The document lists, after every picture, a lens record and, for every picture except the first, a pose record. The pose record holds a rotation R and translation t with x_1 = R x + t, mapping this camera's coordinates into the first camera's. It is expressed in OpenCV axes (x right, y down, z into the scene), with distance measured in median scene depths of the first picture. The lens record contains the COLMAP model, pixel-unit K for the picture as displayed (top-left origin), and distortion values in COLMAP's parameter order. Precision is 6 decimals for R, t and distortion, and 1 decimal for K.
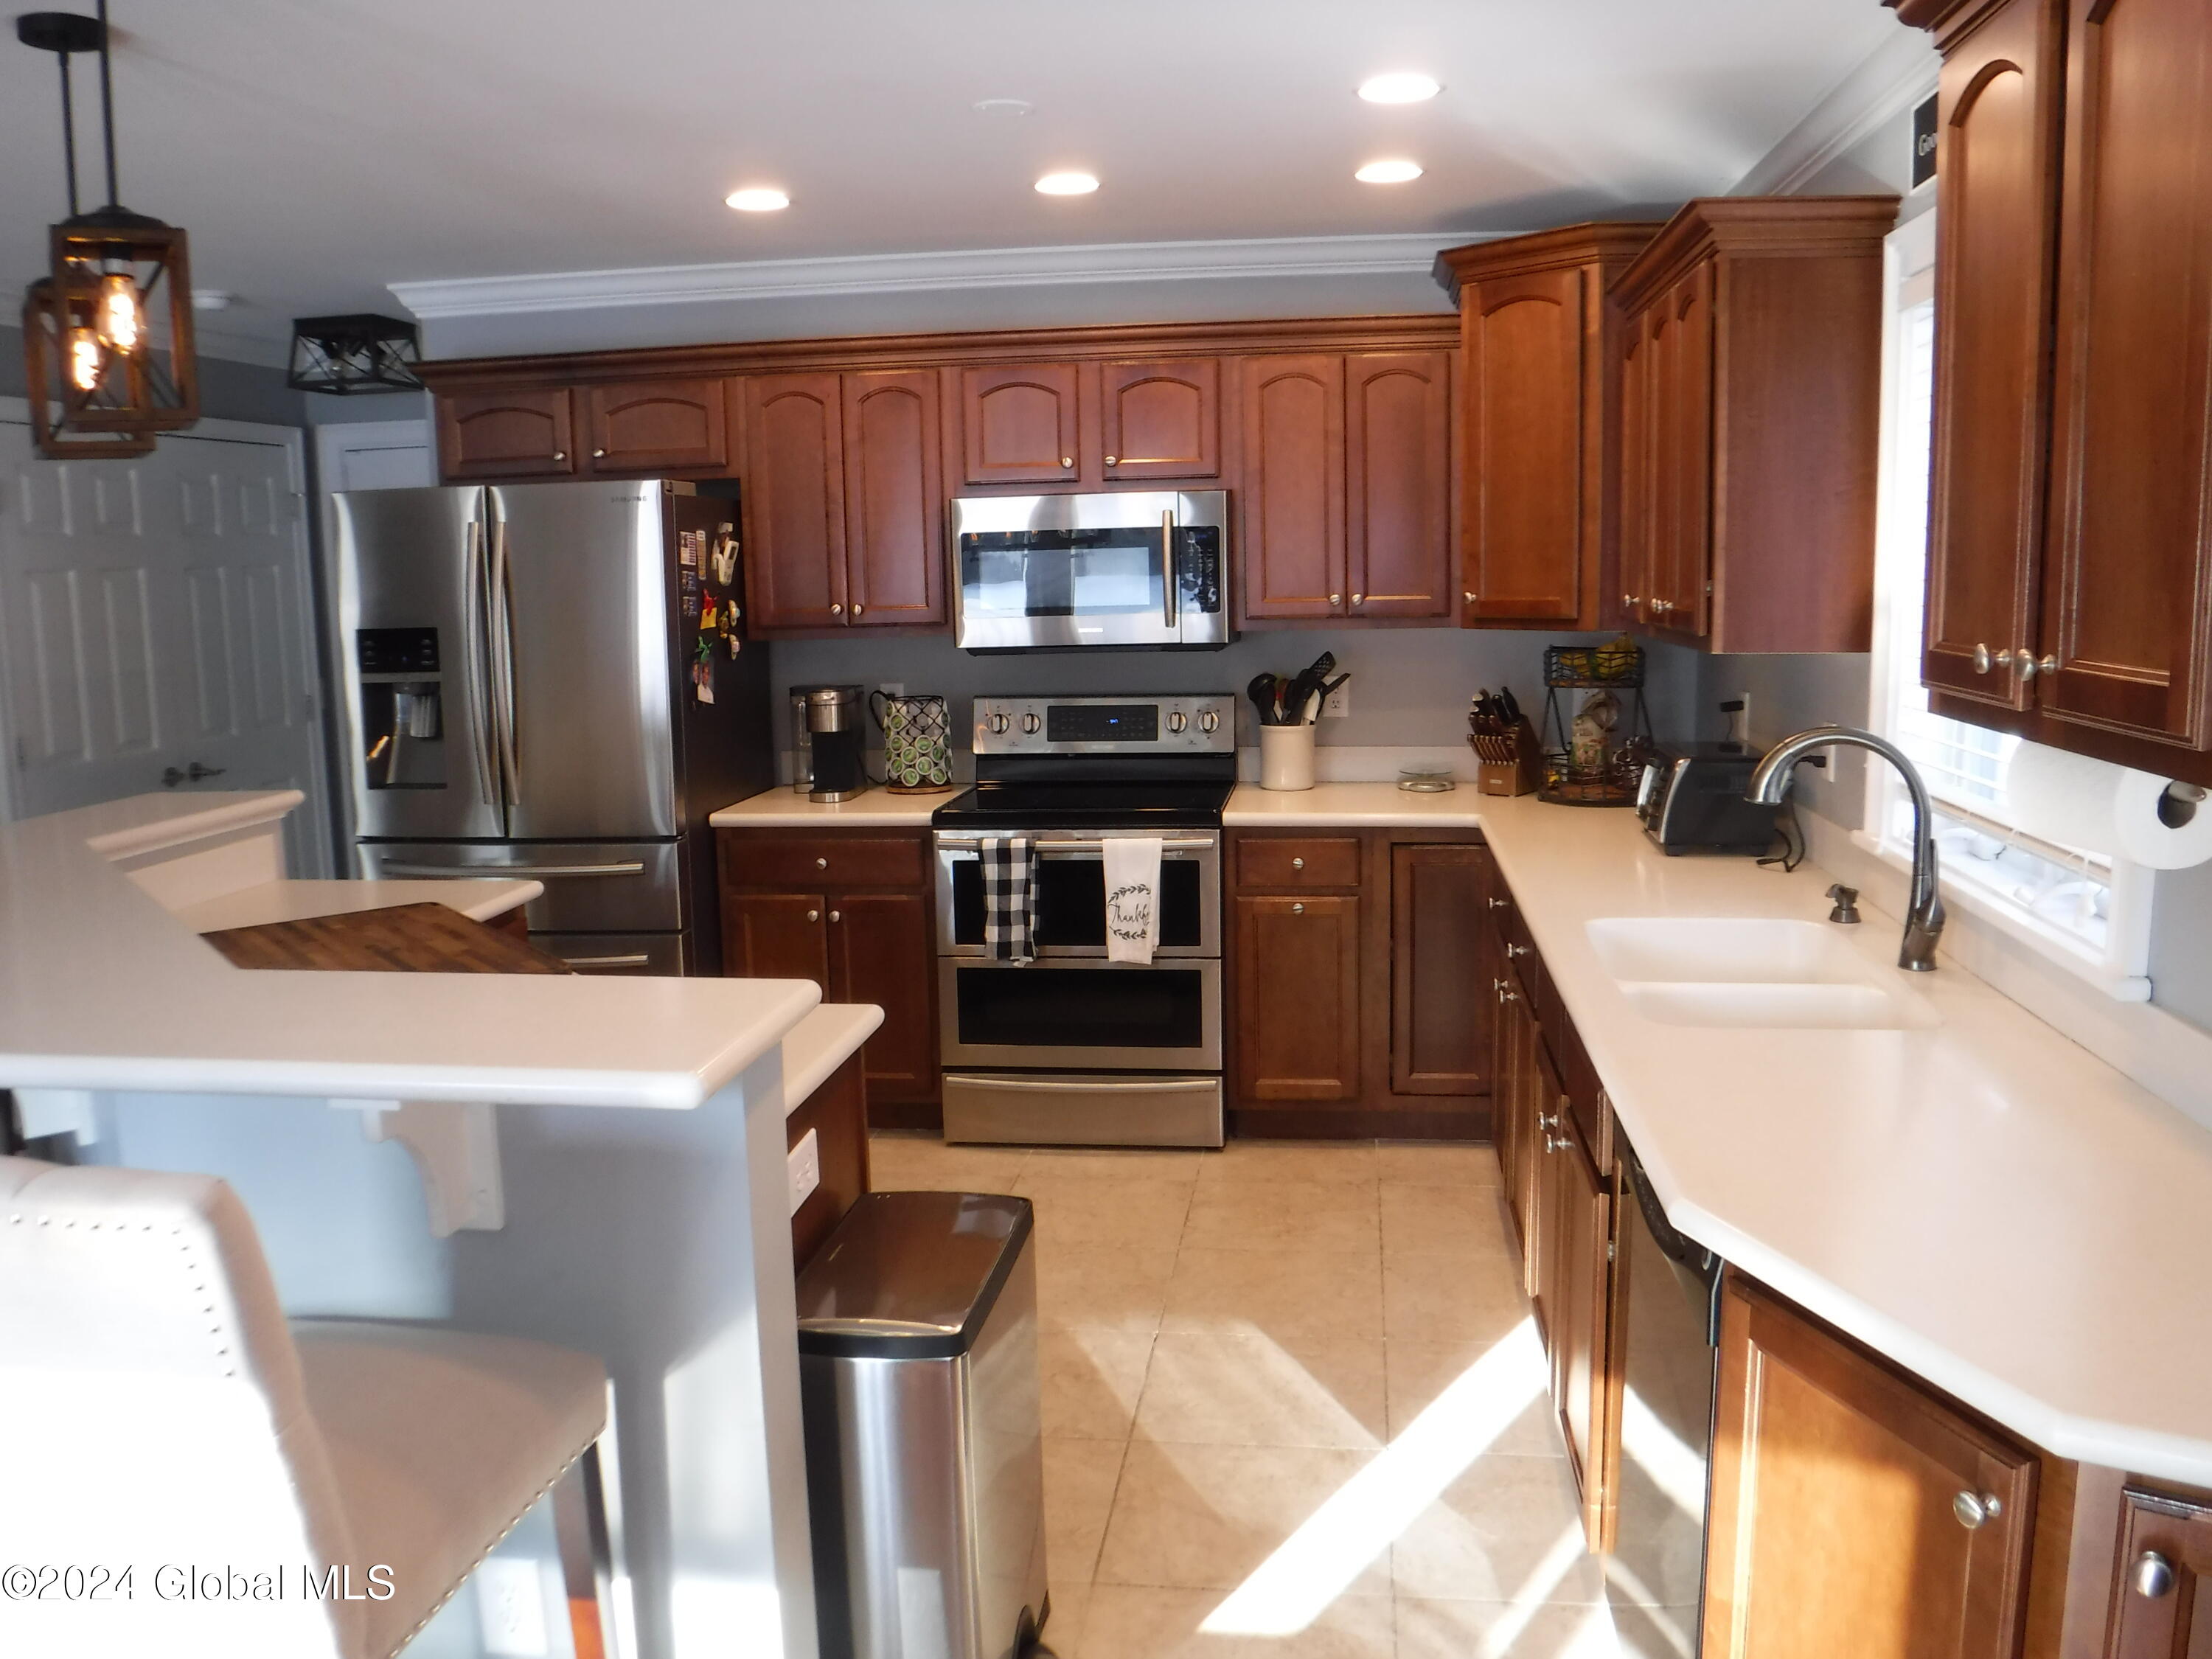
lens RADIAL K [[1779.6, 0, 1106.0], [0, 1779.6, 829.5], [0, 0, 1]] dist [-0.089069, 0.011858]
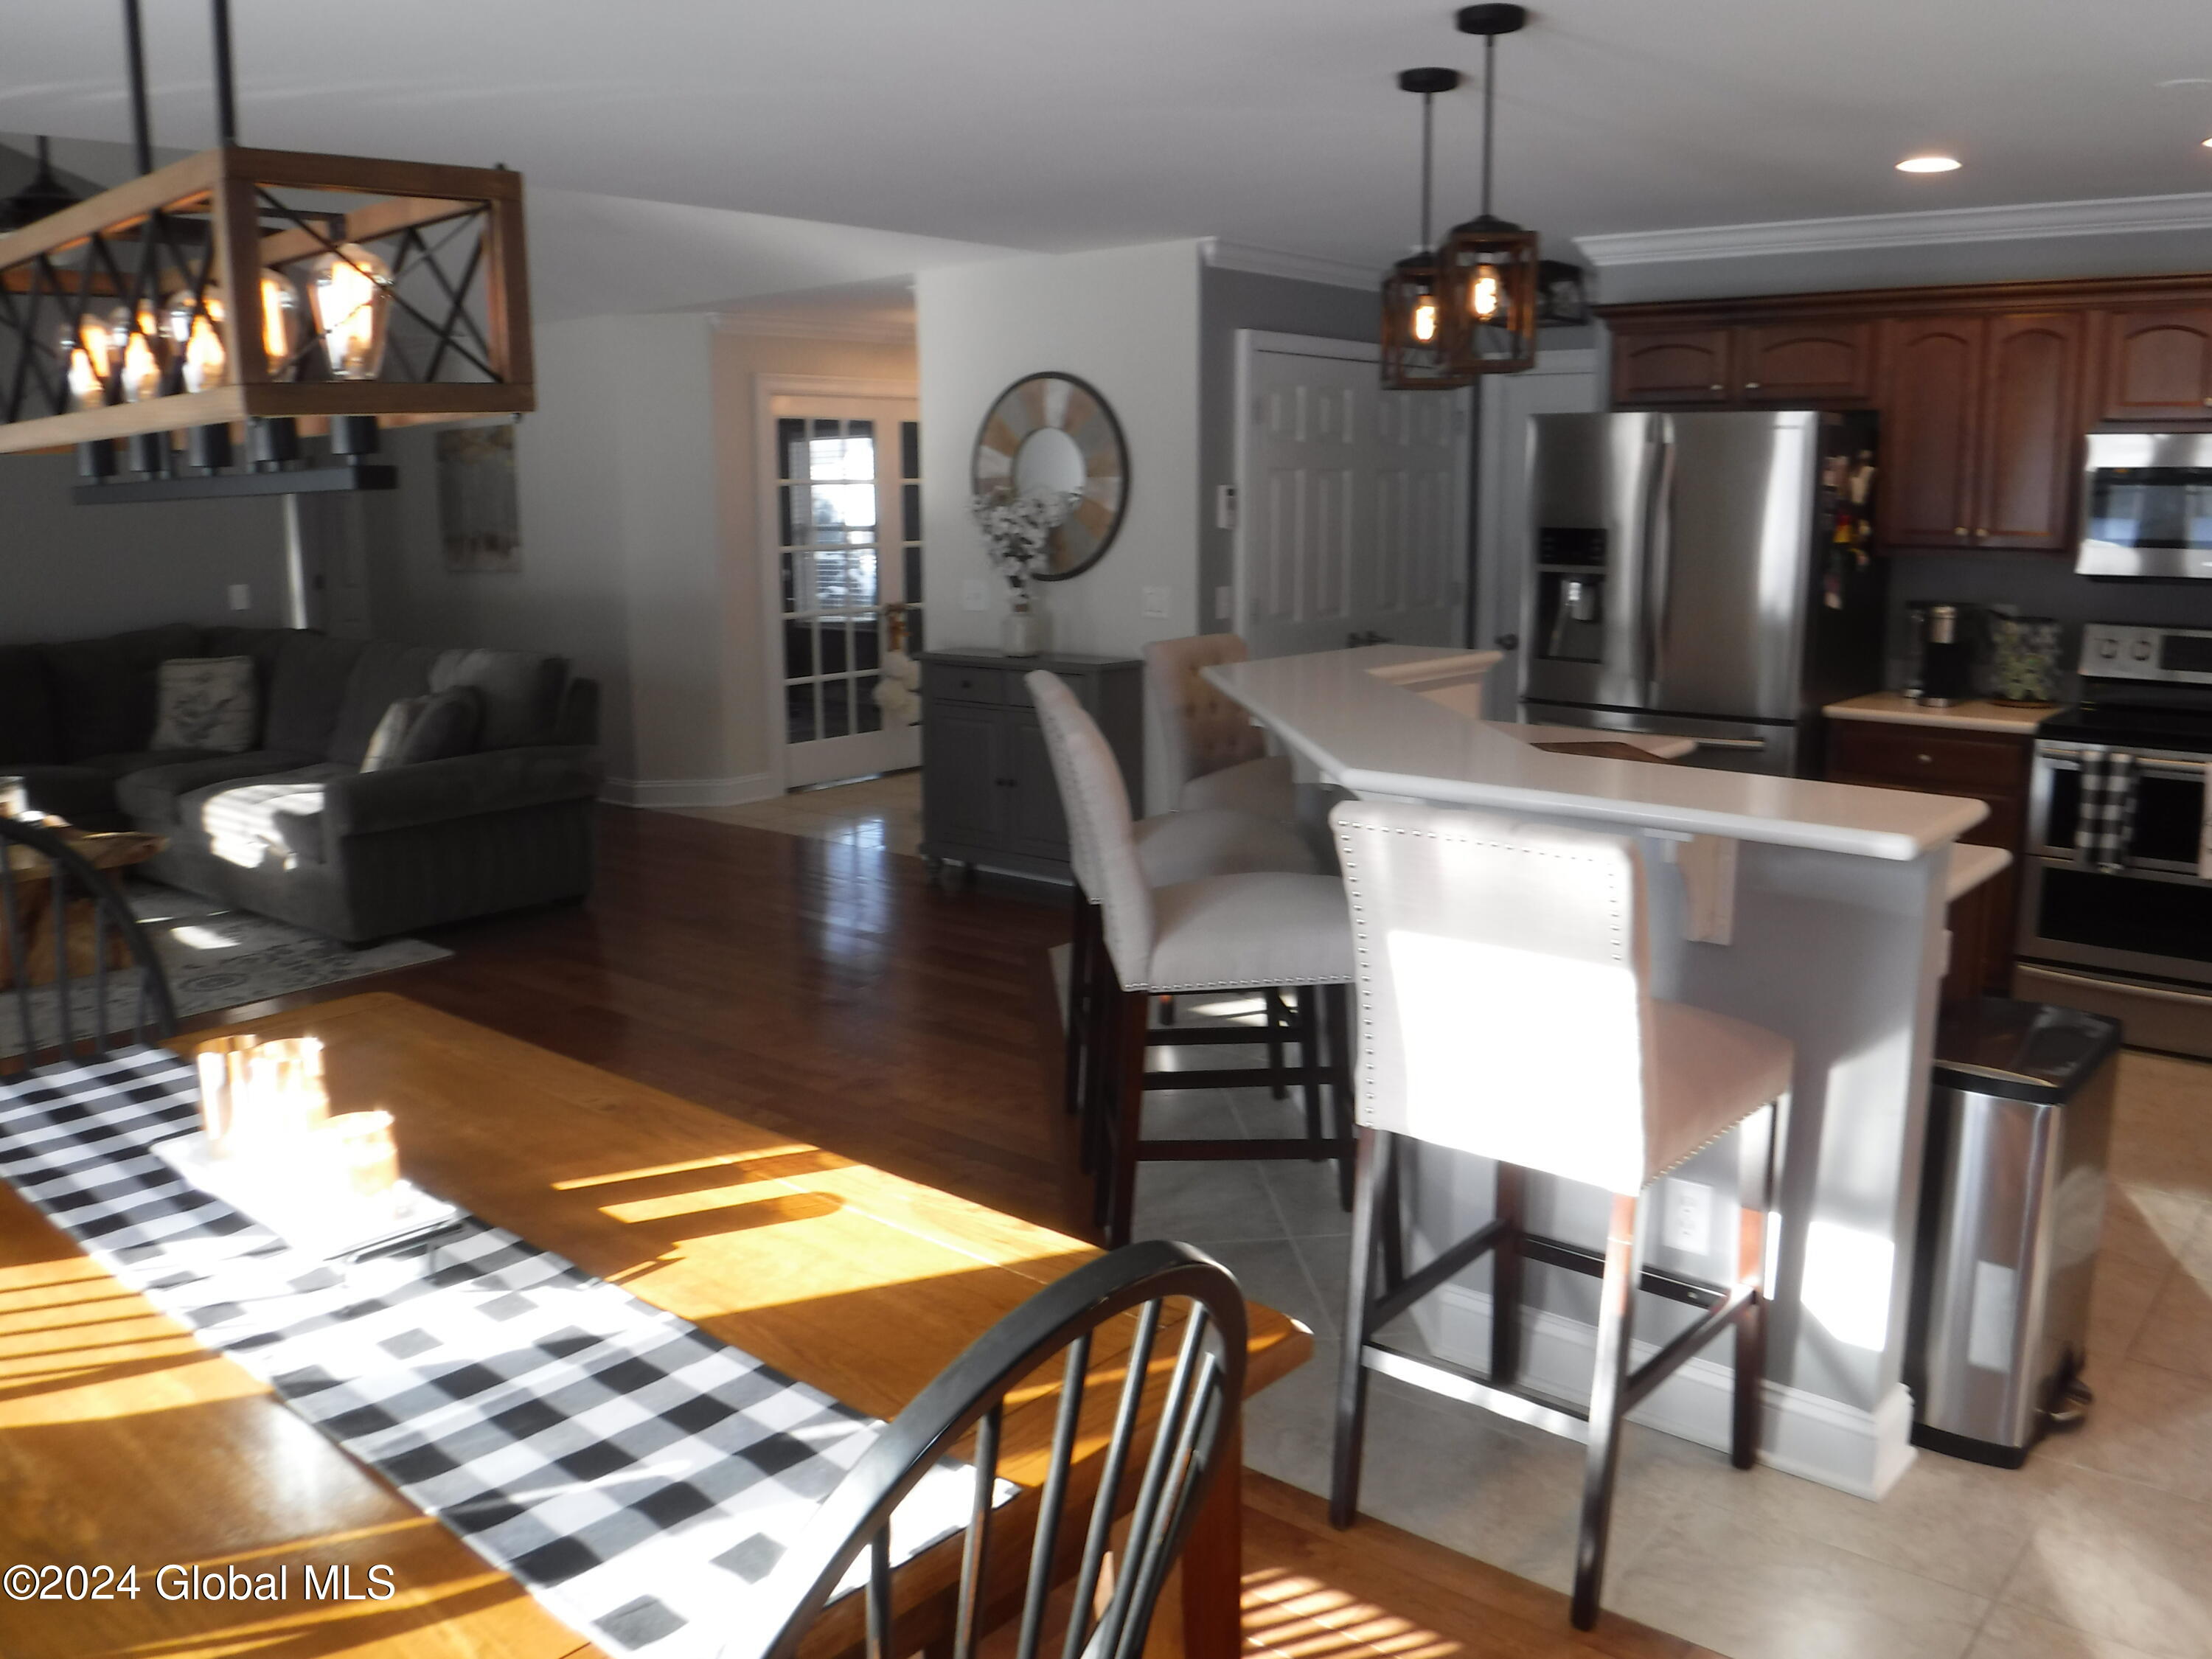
lens RADIAL K [[1813.3, 0, 1071.8], [0, 1813.3, 790.5], [0, 0, 1]] dist [-0.092336, 0.015822]
pose [[0.839184, 0.112767, -0.532027, -0.013329], [-0.101331, 0.993557, 0.050759, 0.035010], [0.534324, 0.011315, 0.845204, -0.219445]]
